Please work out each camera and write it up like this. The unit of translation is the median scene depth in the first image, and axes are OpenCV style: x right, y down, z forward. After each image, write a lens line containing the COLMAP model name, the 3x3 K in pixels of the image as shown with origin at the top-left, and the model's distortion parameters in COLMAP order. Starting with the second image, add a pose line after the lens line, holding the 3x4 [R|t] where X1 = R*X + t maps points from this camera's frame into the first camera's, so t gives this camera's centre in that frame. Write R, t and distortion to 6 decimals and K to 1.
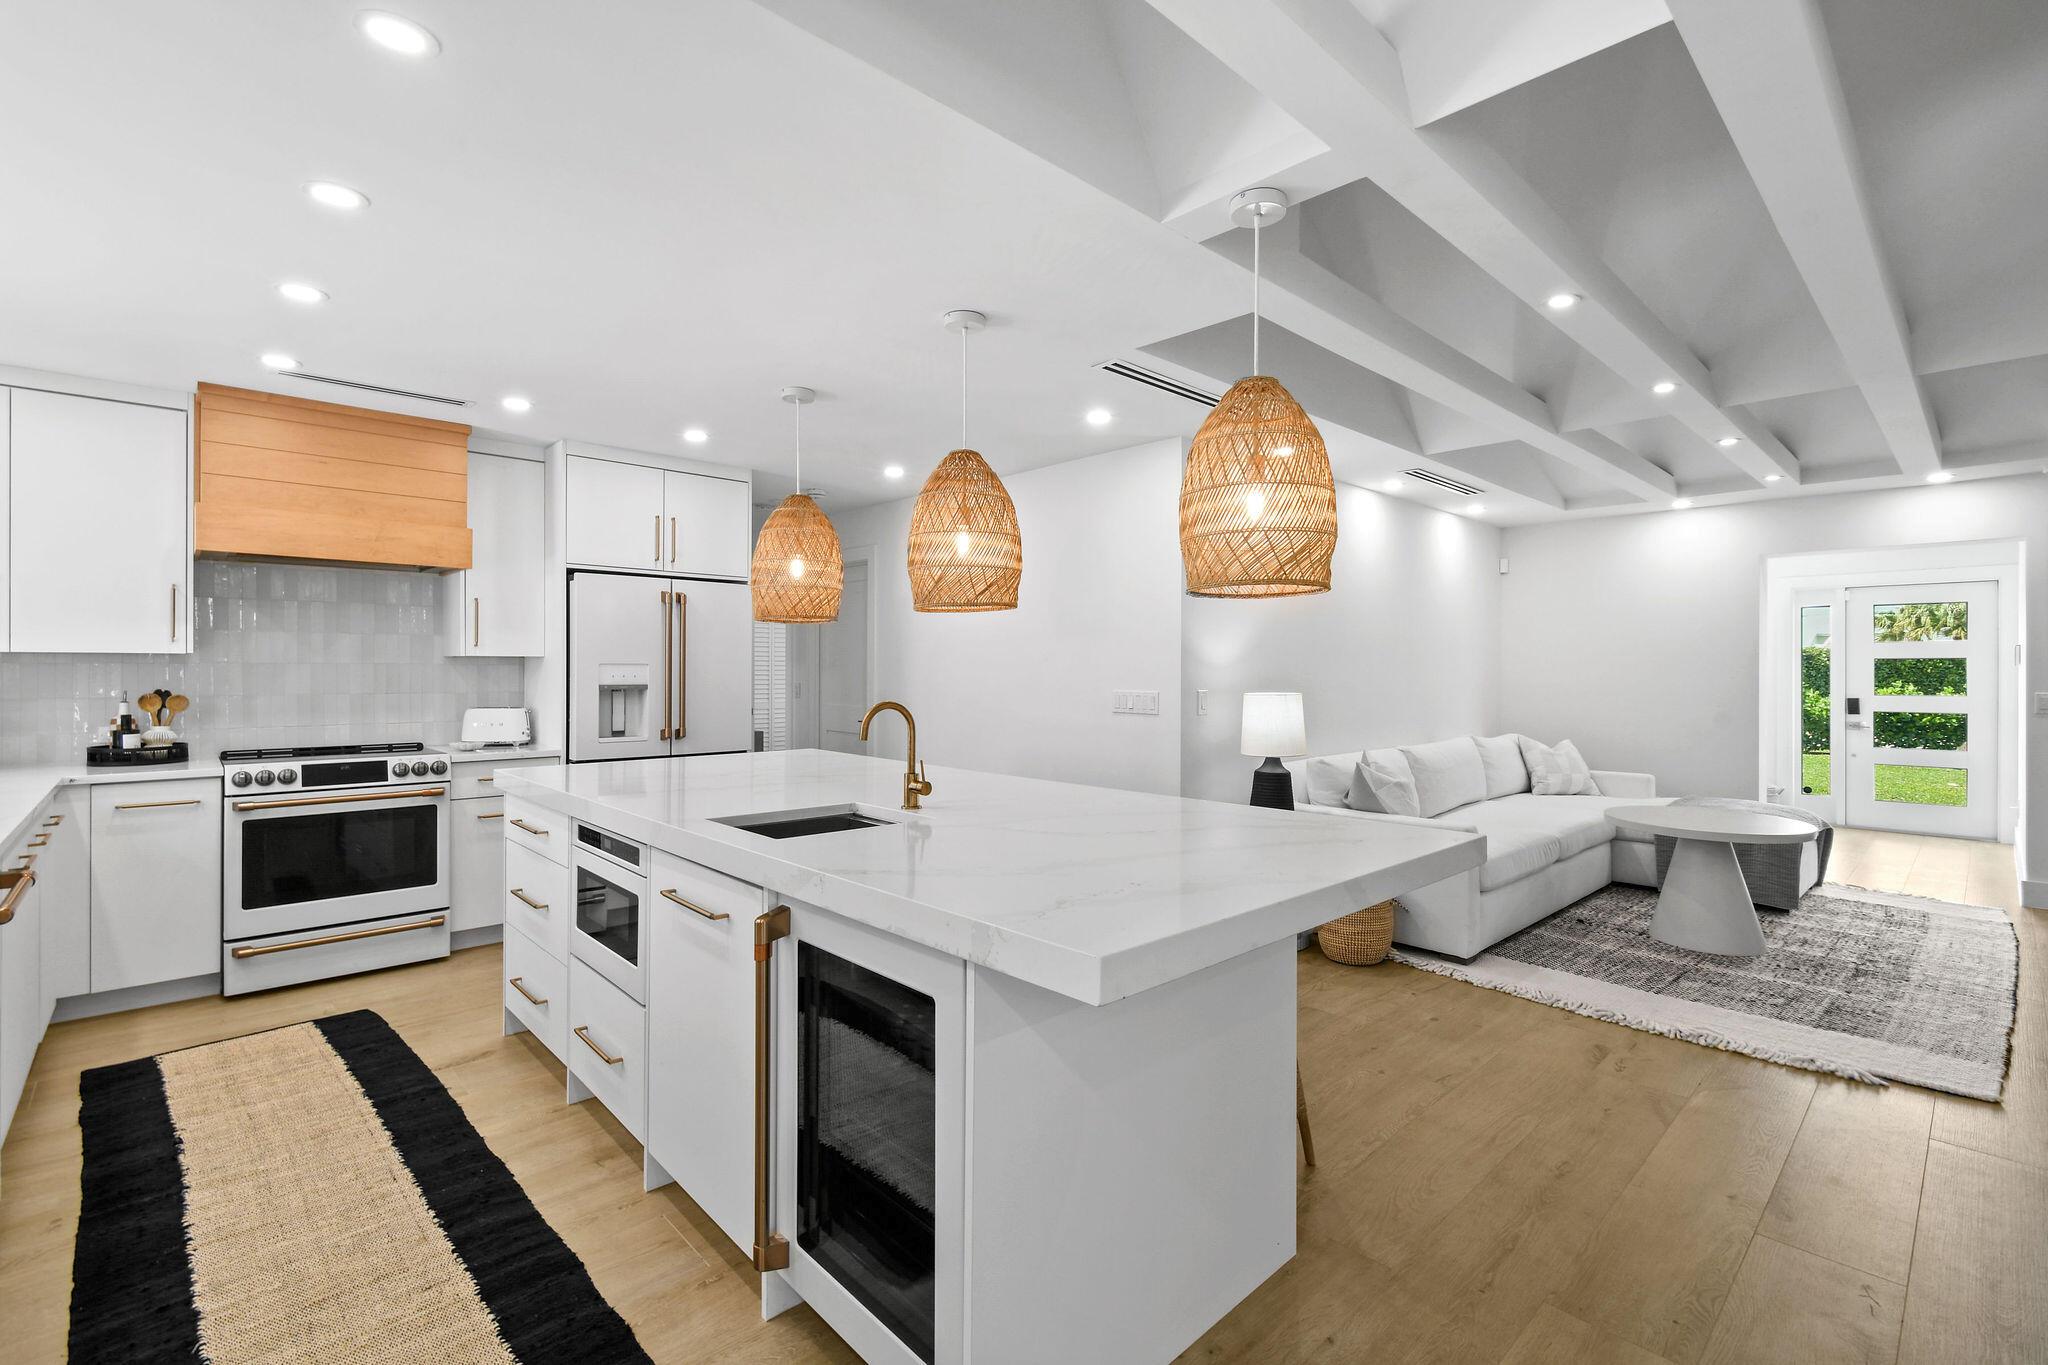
lens RADIAL K [[921.6, 0, 1056.8], [0, 921.6, 668.7], [0, 0, 1]] dist [0.005435, -0.004873]
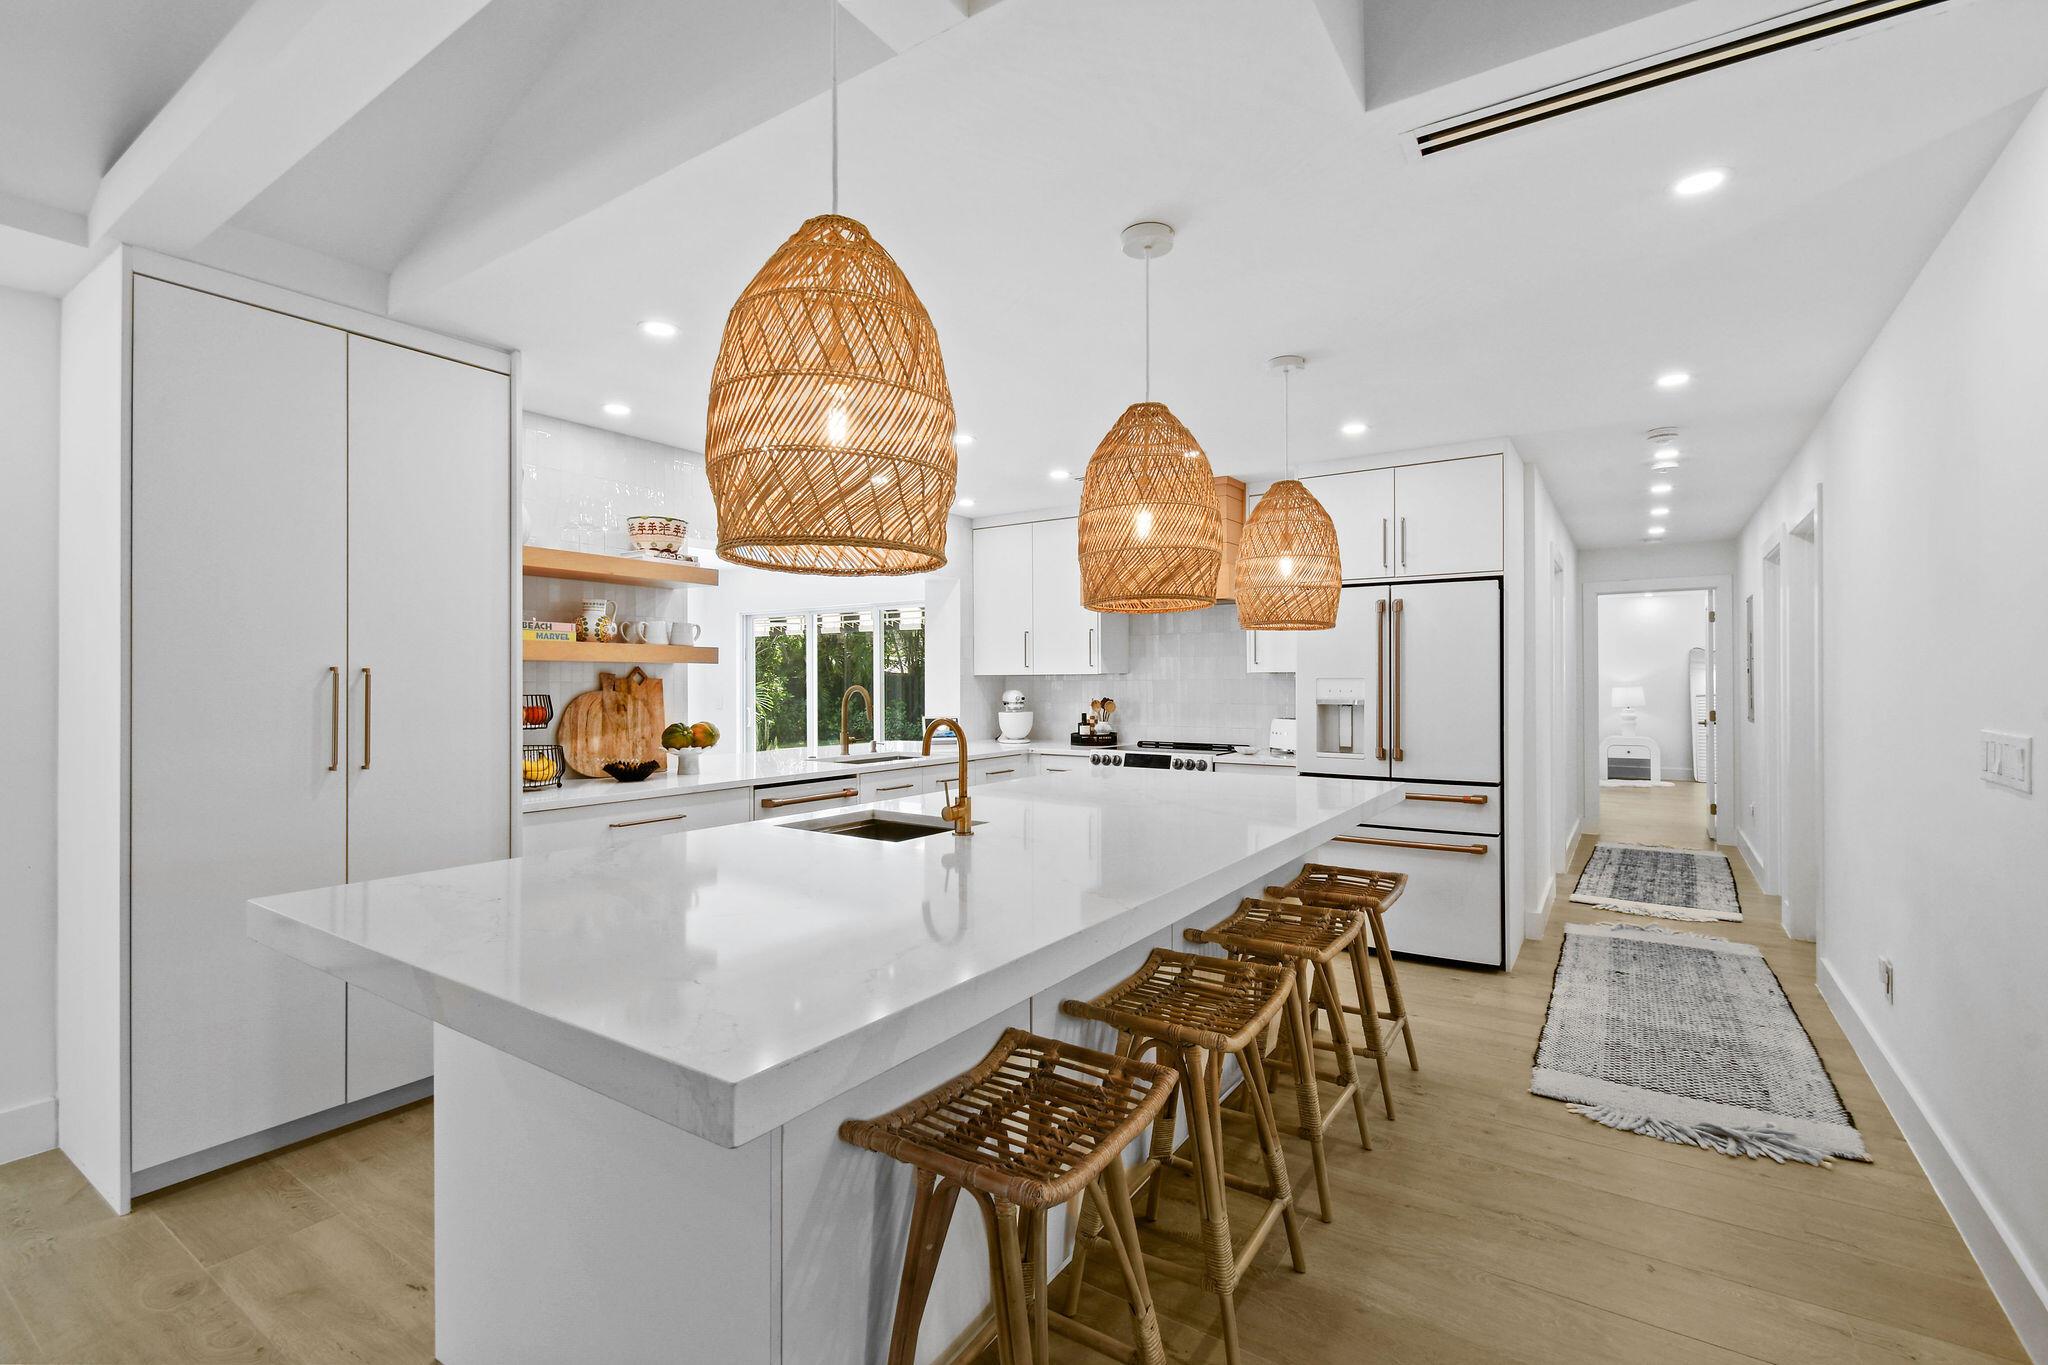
lens RADIAL K [[921.6, 0, 1032.3], [0, 921.6, 677.6], [0, 0, 1]] dist [0.005435, -0.004873]
pose [[0.203602, -0.007931, -0.979022, 0.549706], [0.000739, 0.999968, -0.007947, 0.001858], [0.979054, 0.000894, 0.203601, 0.632102]]
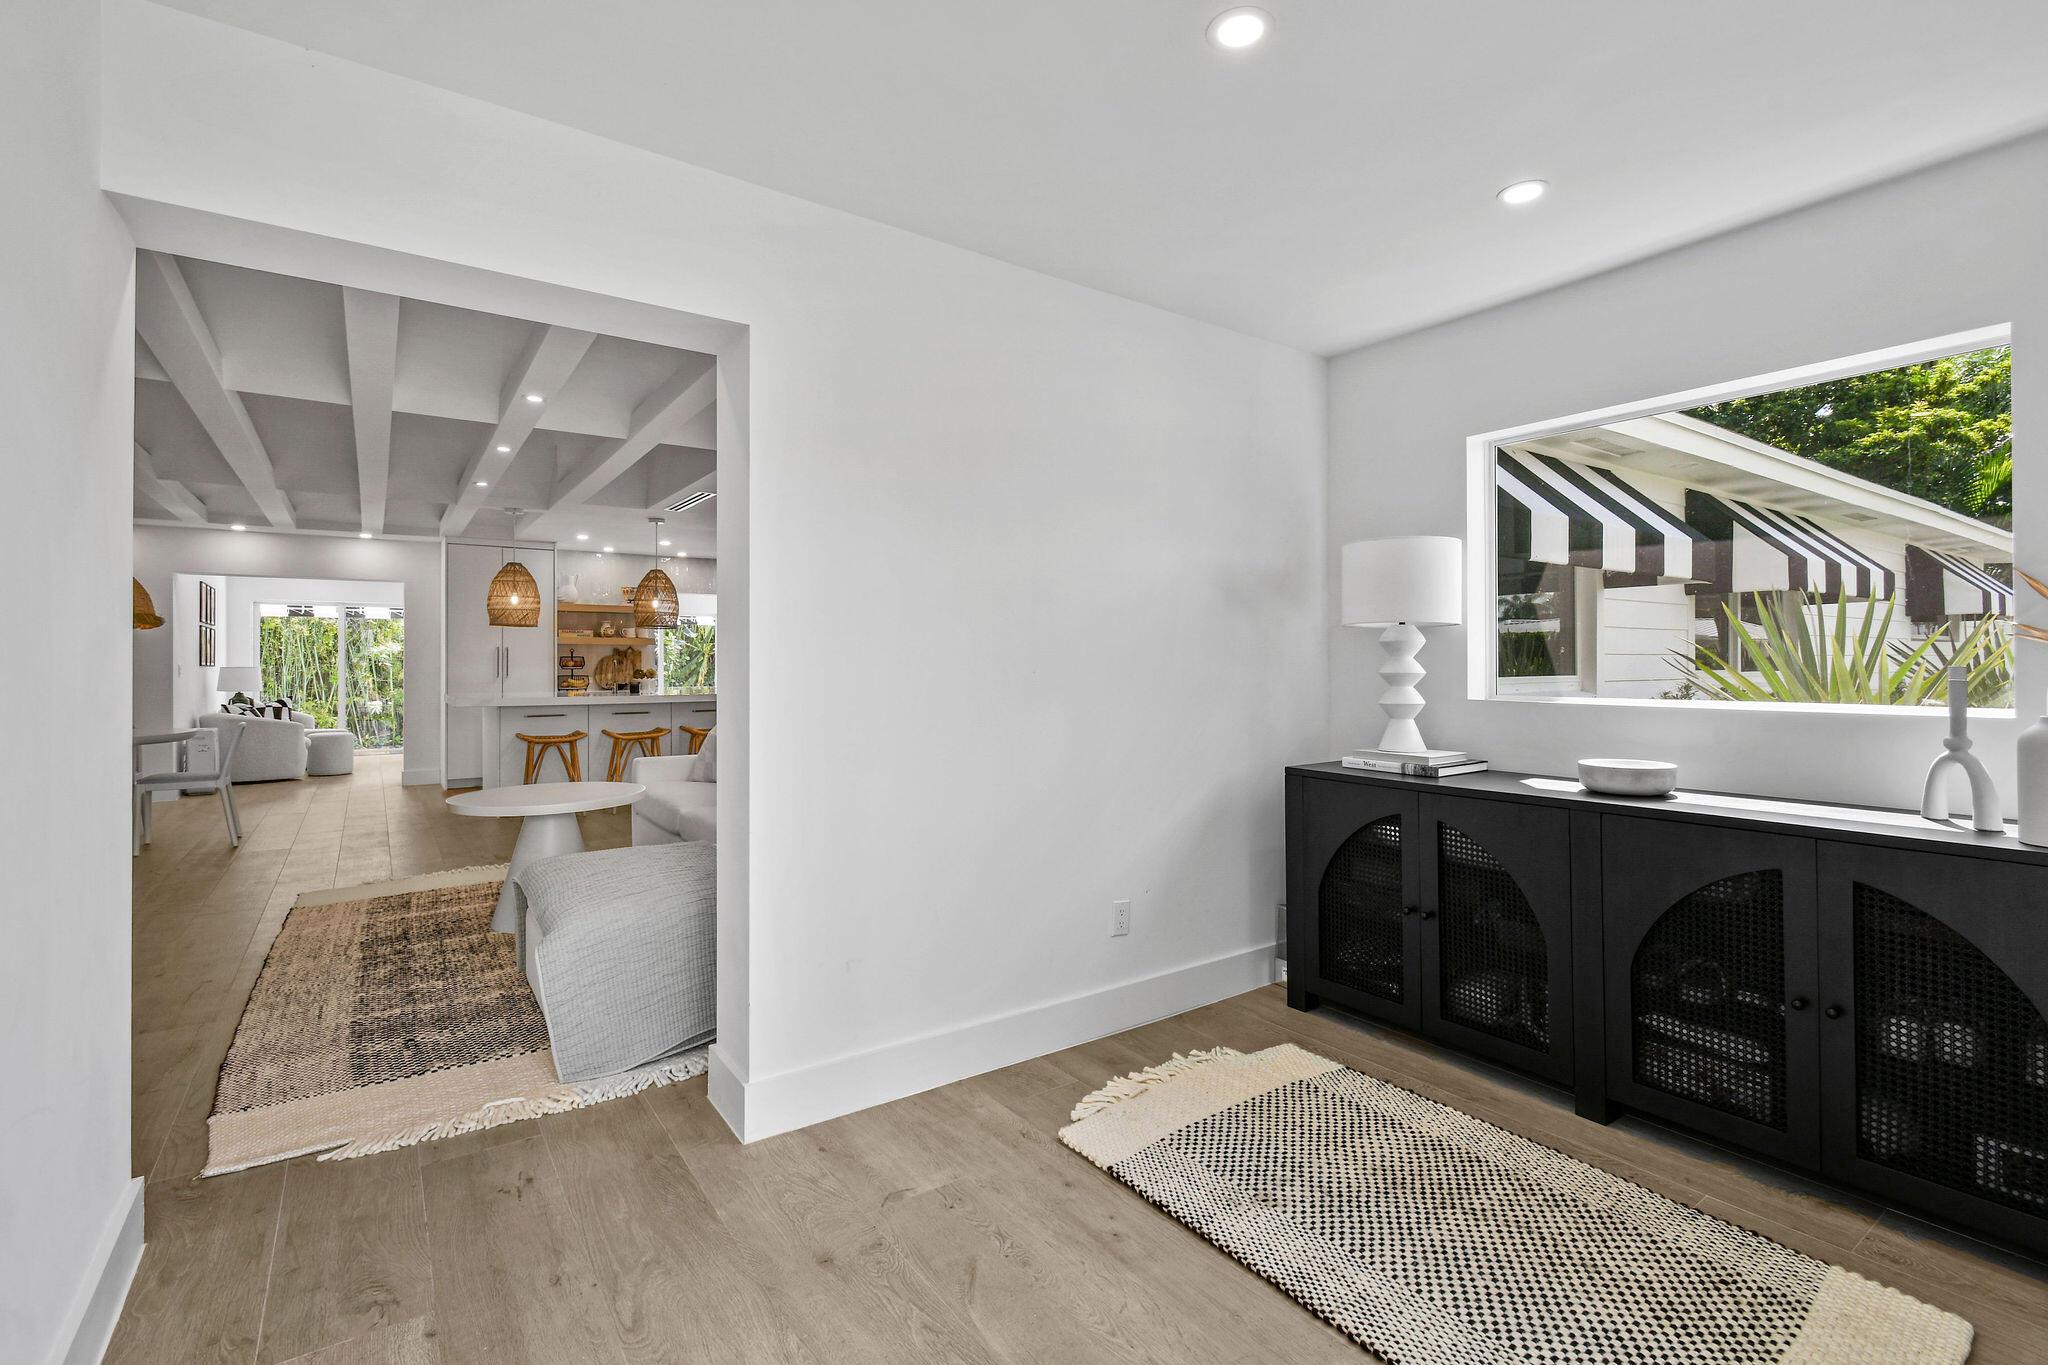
lens RADIAL K [[921.6, 0, 1008.3], [0, 921.6, 663.4], [0, 0, 1]] dist [0.005435, -0.004873]
pose [[-0.163478, 0.002518, -0.986544, 1.995284], [-0.000026, 0.999997, 0.002556, 0.025320], [0.986547, 0.000443, -0.163477, 2.053013]]
